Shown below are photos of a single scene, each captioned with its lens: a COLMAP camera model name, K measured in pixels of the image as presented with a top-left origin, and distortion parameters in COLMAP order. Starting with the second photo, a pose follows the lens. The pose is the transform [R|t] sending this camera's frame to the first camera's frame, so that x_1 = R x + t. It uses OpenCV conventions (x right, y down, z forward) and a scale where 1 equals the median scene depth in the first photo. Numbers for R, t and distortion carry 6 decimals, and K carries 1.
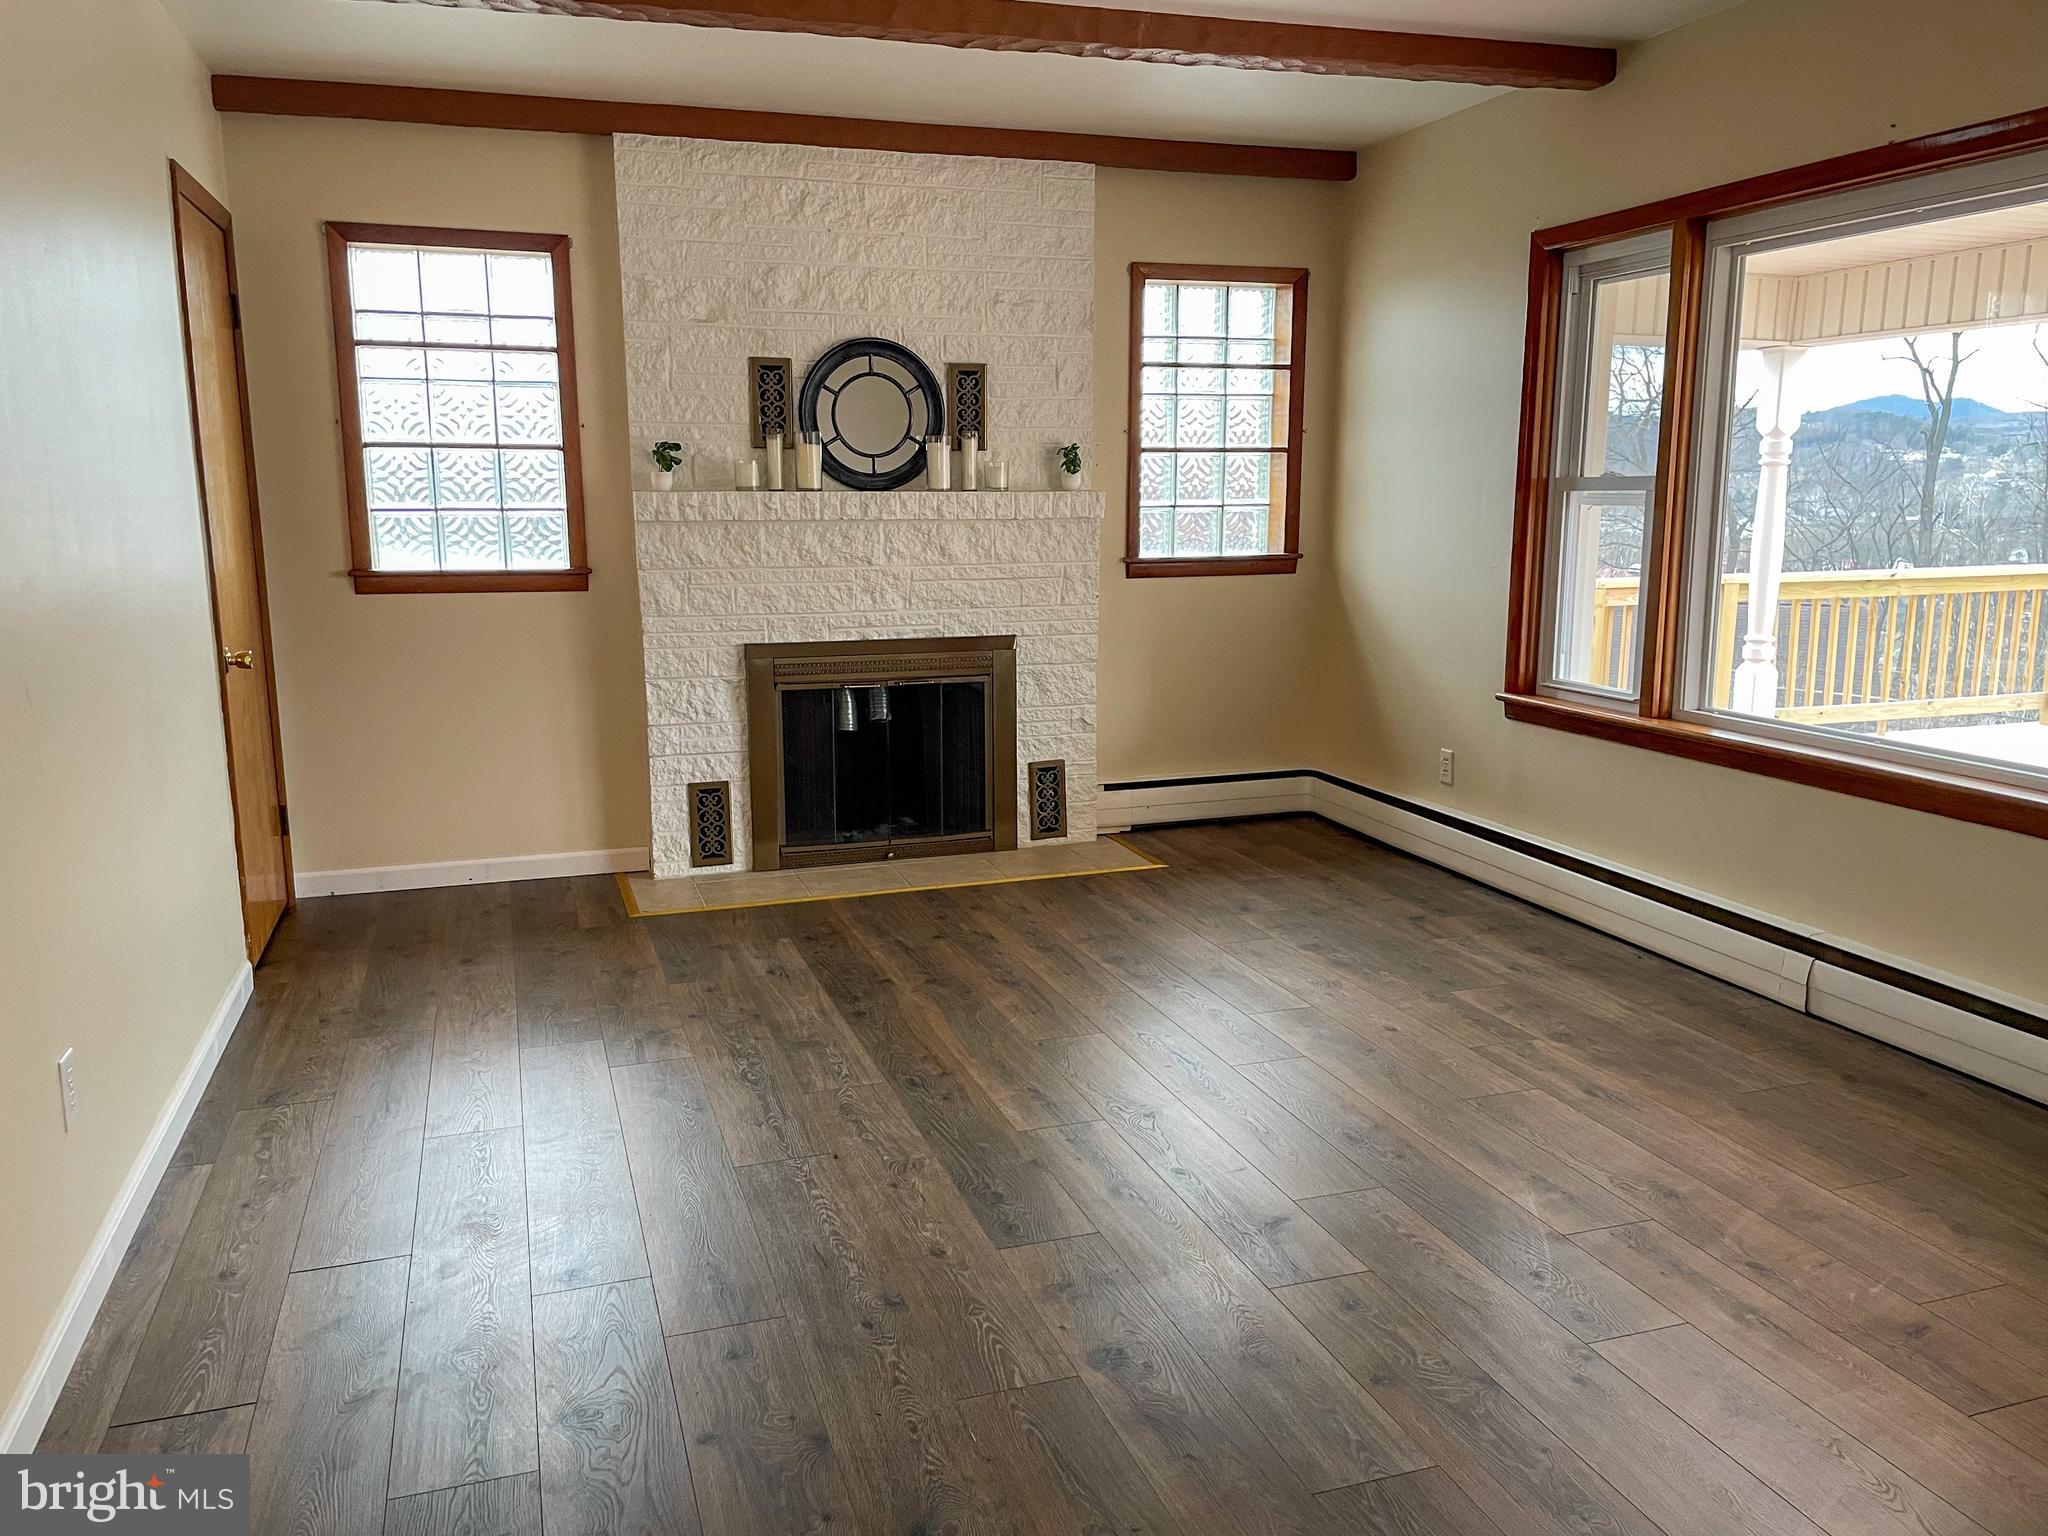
lens RADIAL K [[1536.9, 0, 1024.0], [0, 1536.9, 768.0], [0, 0, 1]] dist [0.098357, -0.140617]
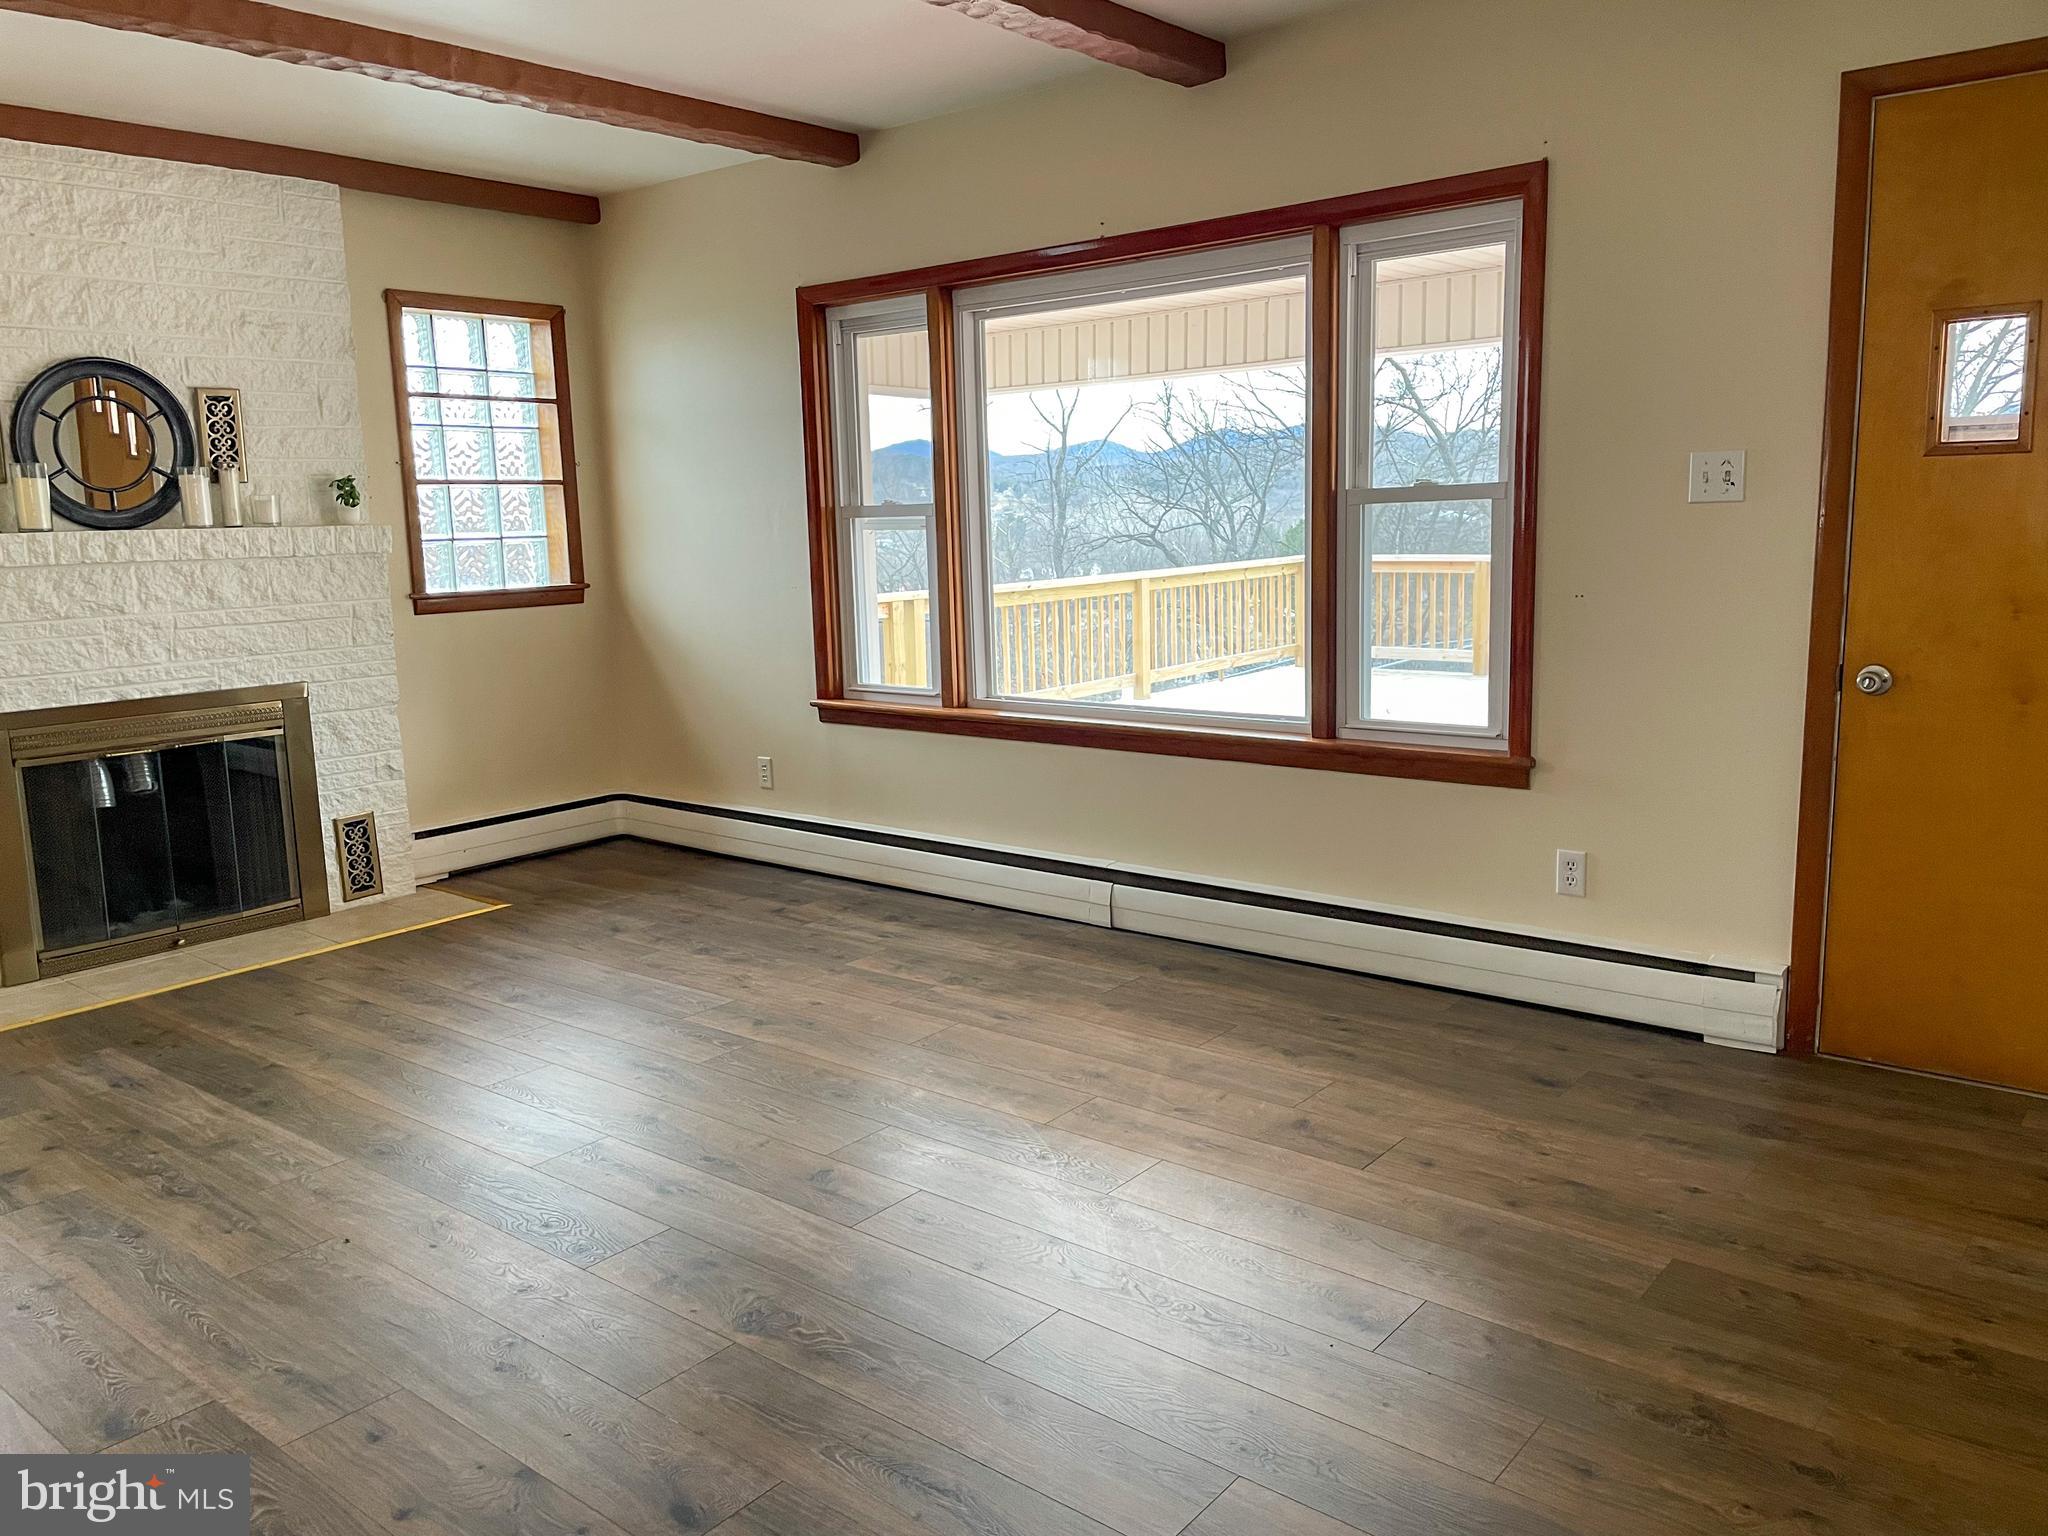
lens RADIAL K [[1533.6, 0, 1020.5], [0, 1533.6, 760.5], [0, 0, 1]] dist [0.089967, -0.111712]
pose [[0.845956, -0.104768, 0.522860, -0.141851], [0.119680, 0.992798, 0.005297, 0.006707], [-0.519649, 0.058095, 0.852402, -0.011506]]
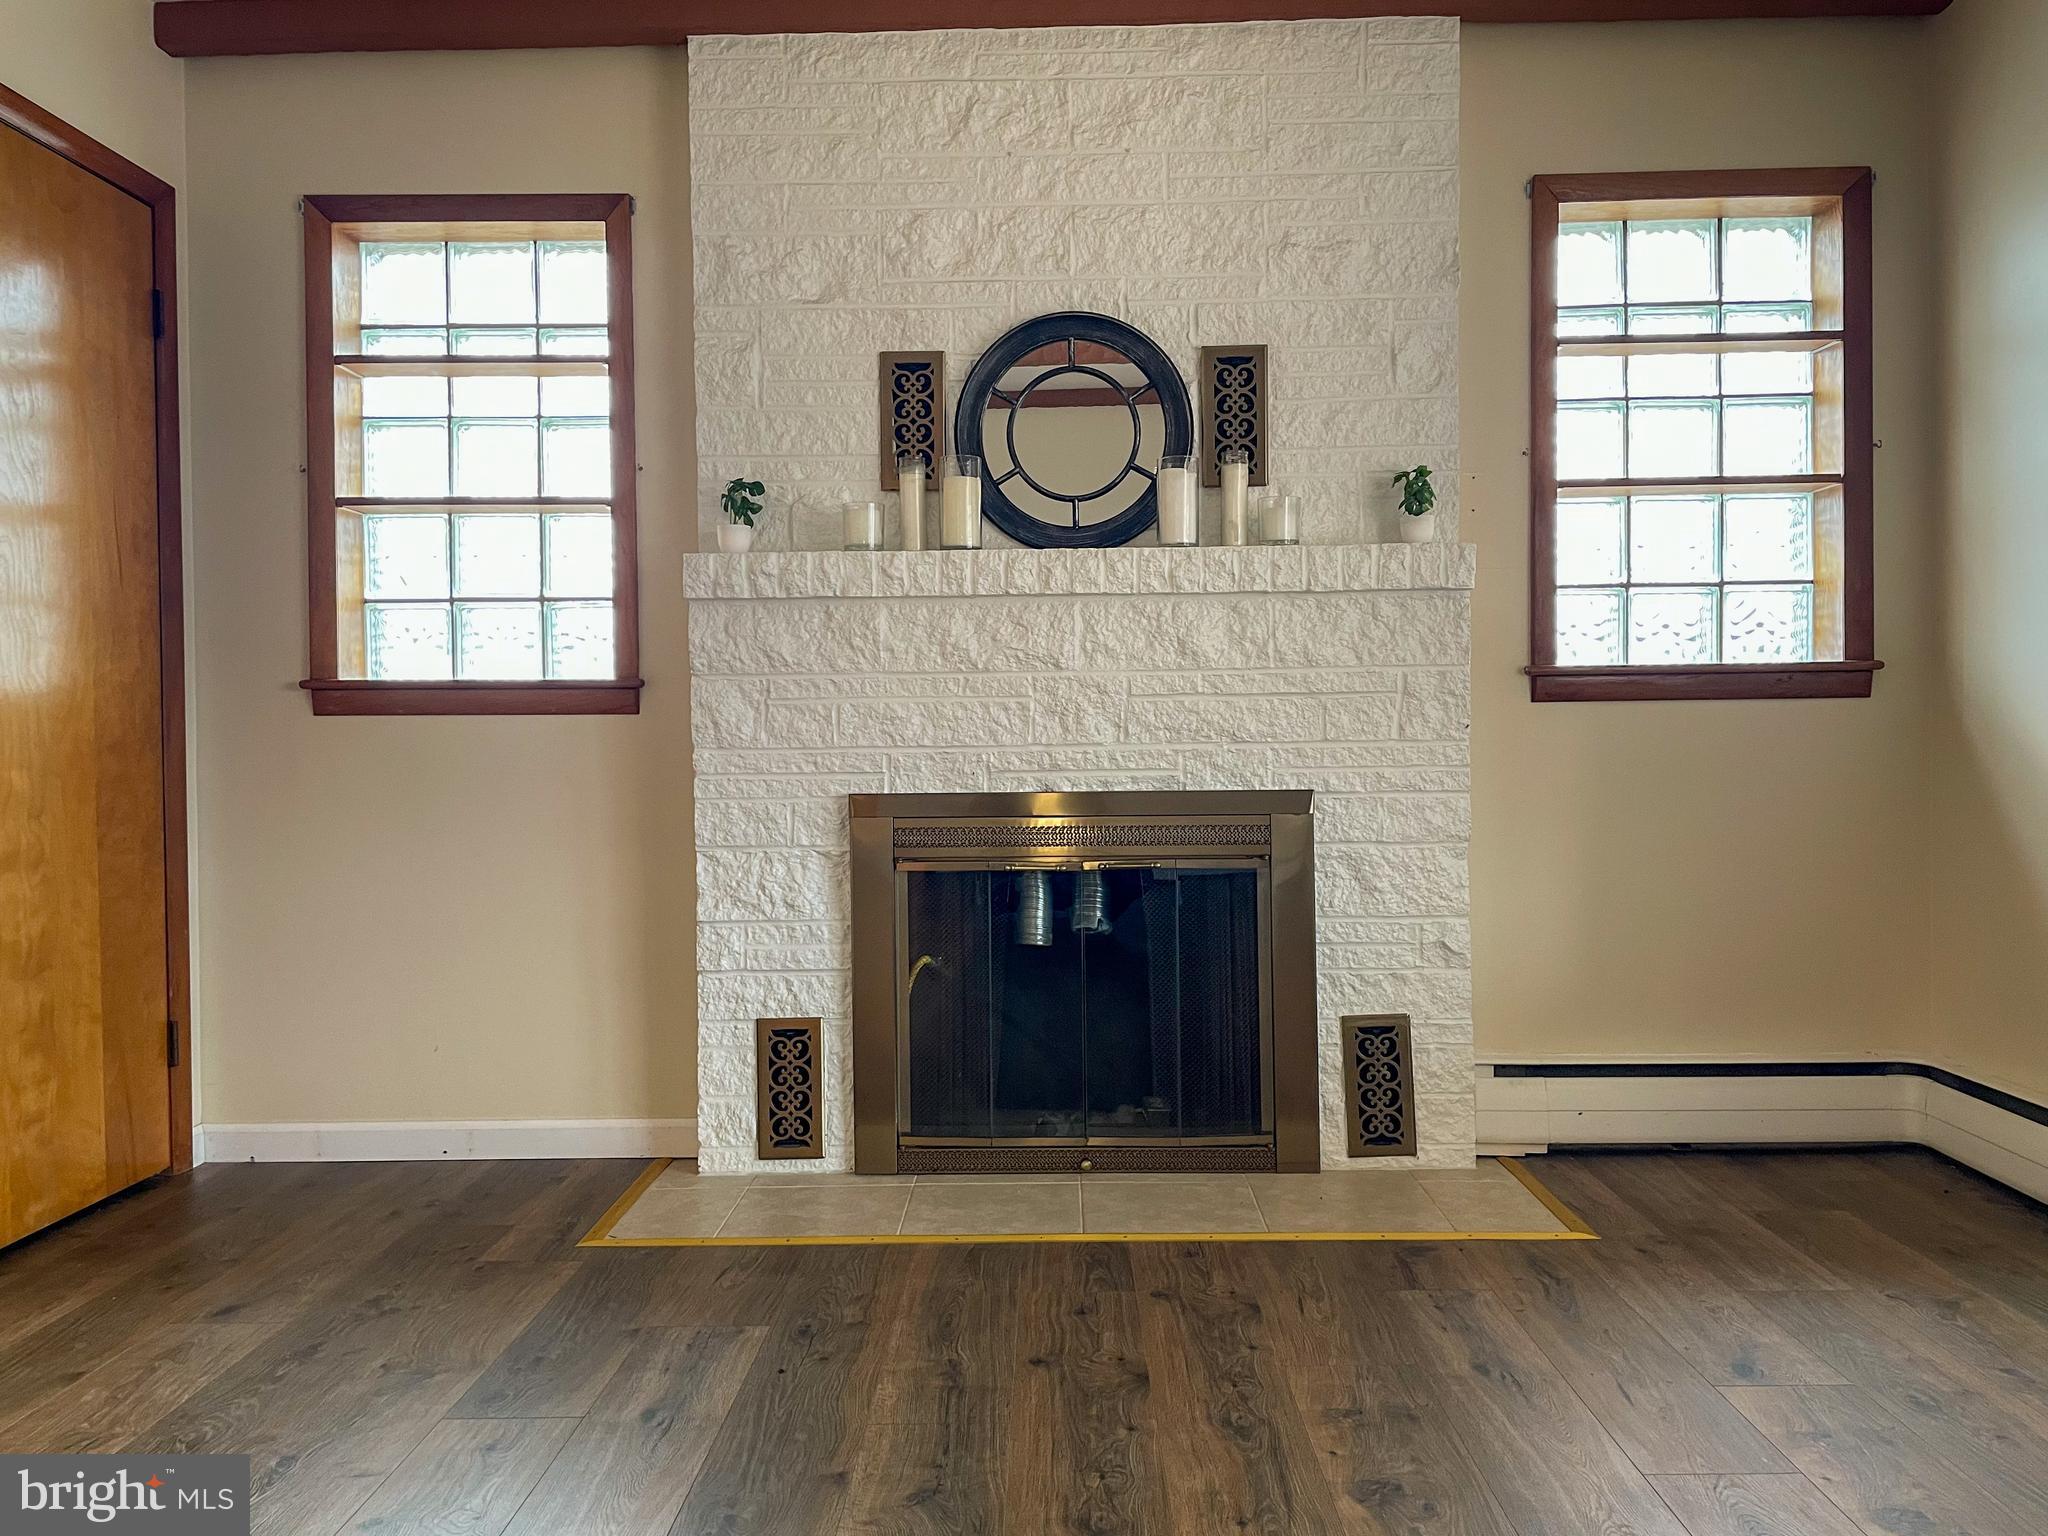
lens RADIAL K [[1529.5, 0, 1030.3], [0, 1529.5, 752.3], [0, 0, 1]] dist [0.102806, -0.143236]
pose [[0.939420, -0.005897, -0.342717, 0.097451], [-0.053726, 0.984960, -0.164218, 0.000192], [0.338531, 0.172683, 0.924974, 0.448604]]
